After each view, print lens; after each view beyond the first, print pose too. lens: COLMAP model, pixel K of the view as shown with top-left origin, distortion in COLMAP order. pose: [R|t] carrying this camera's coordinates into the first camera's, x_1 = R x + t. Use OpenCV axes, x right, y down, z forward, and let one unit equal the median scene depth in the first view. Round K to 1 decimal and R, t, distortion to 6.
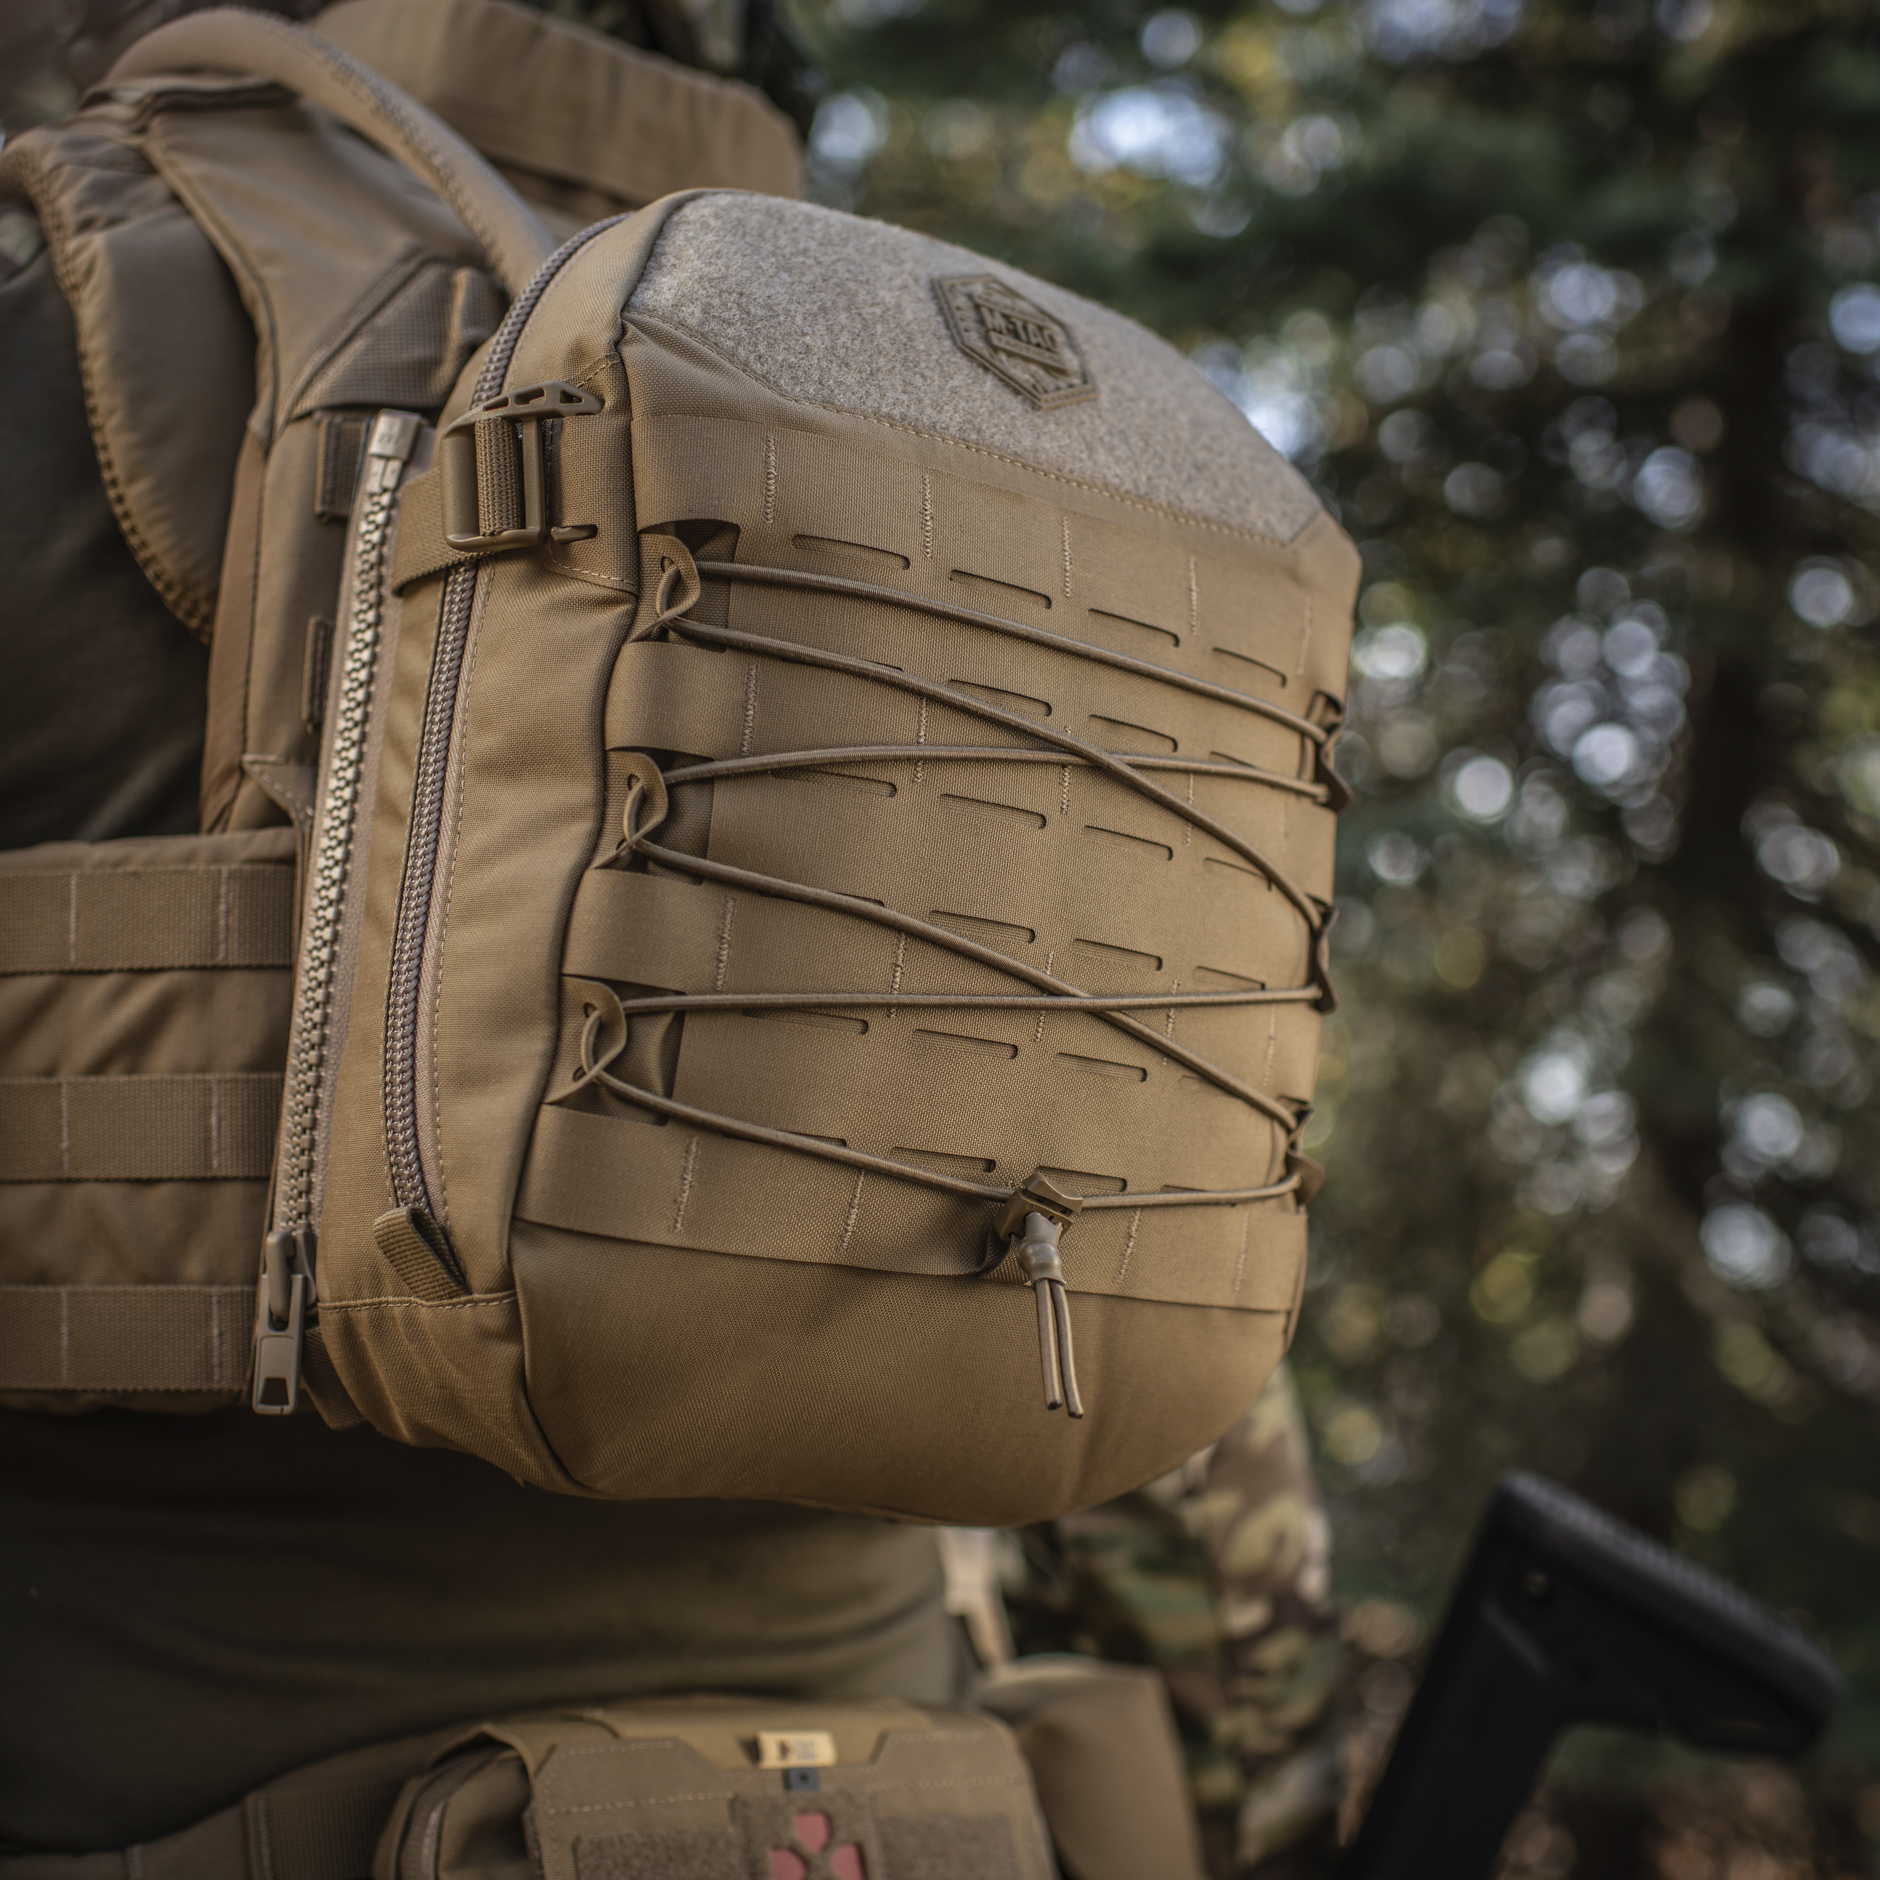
lens RADIAL K [[2798.7, 0, 984.5], [0, 2798.7, 889.4], [0, 0, 1]] dist [-0.071720, 0.000000]
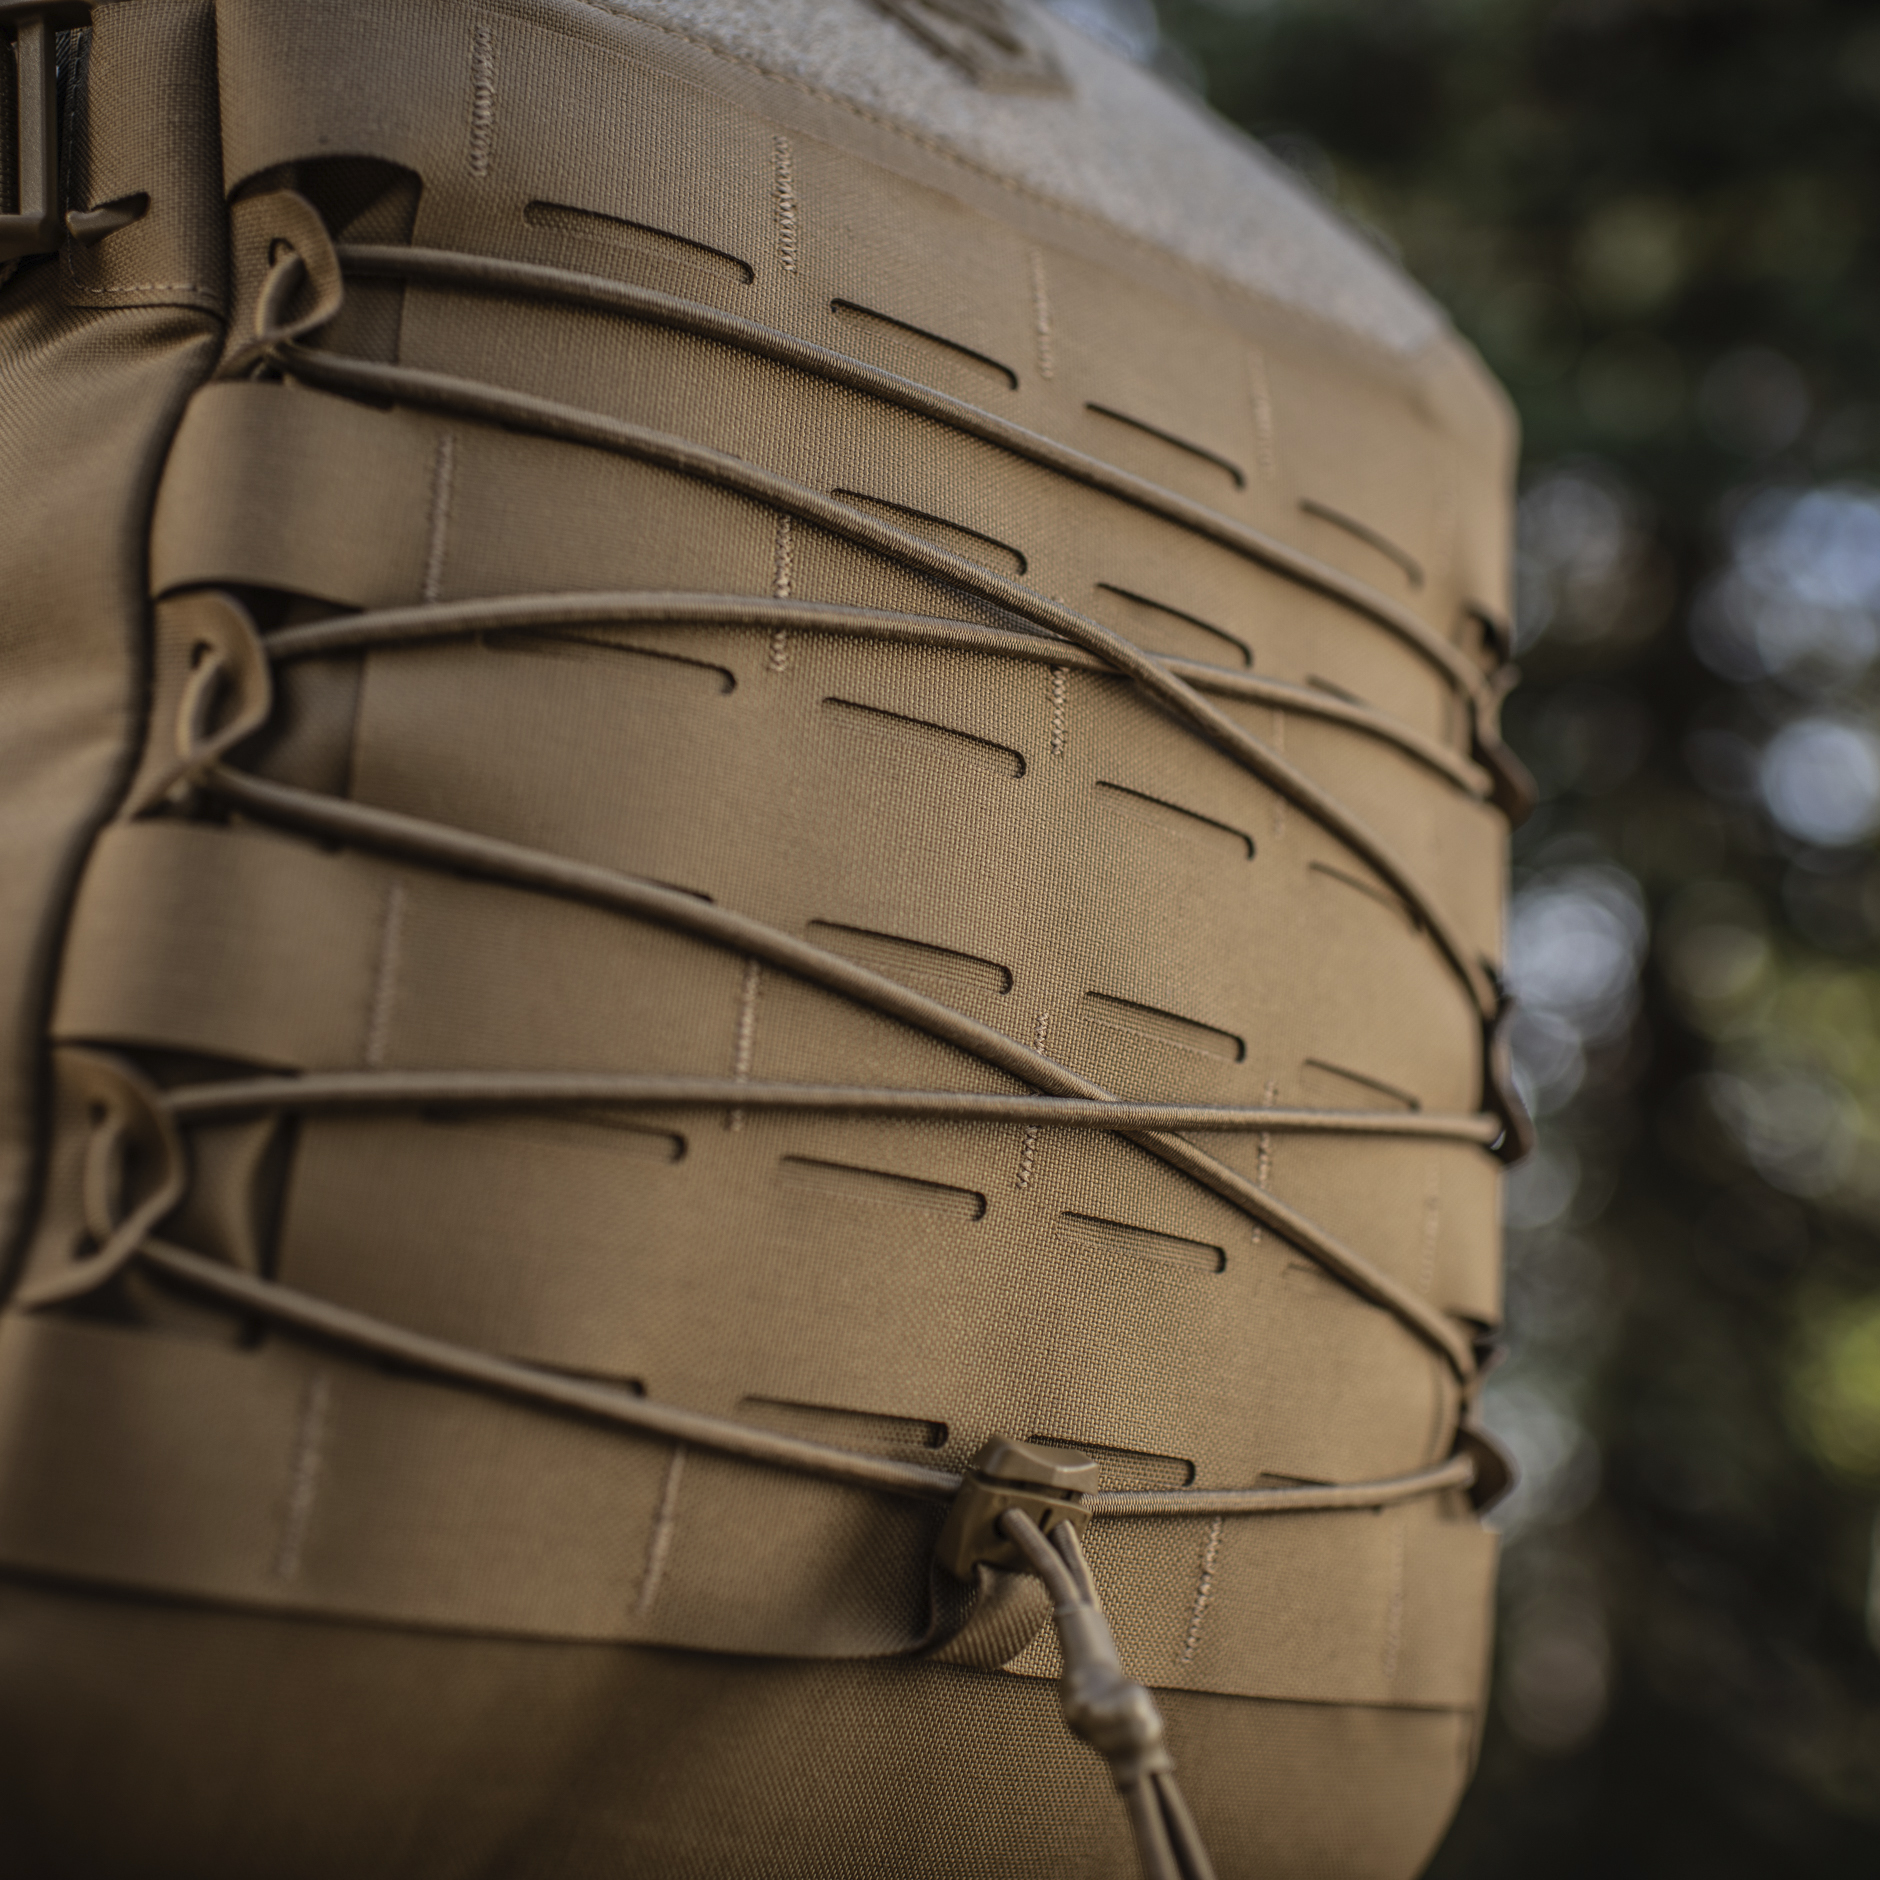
lens RADIAL K [[2798.7, 0, 885.5], [0, 2798.7, 926.6], [0, 0, 1]] dist [-0.071720, 0.000000]
pose [[0.999620, -0.023351, 0.014664, -0.011891], [0.024923, 0.992679, -0.118186, 0.063680], [-0.011797, 0.118507, 0.992883, 0.465377]]
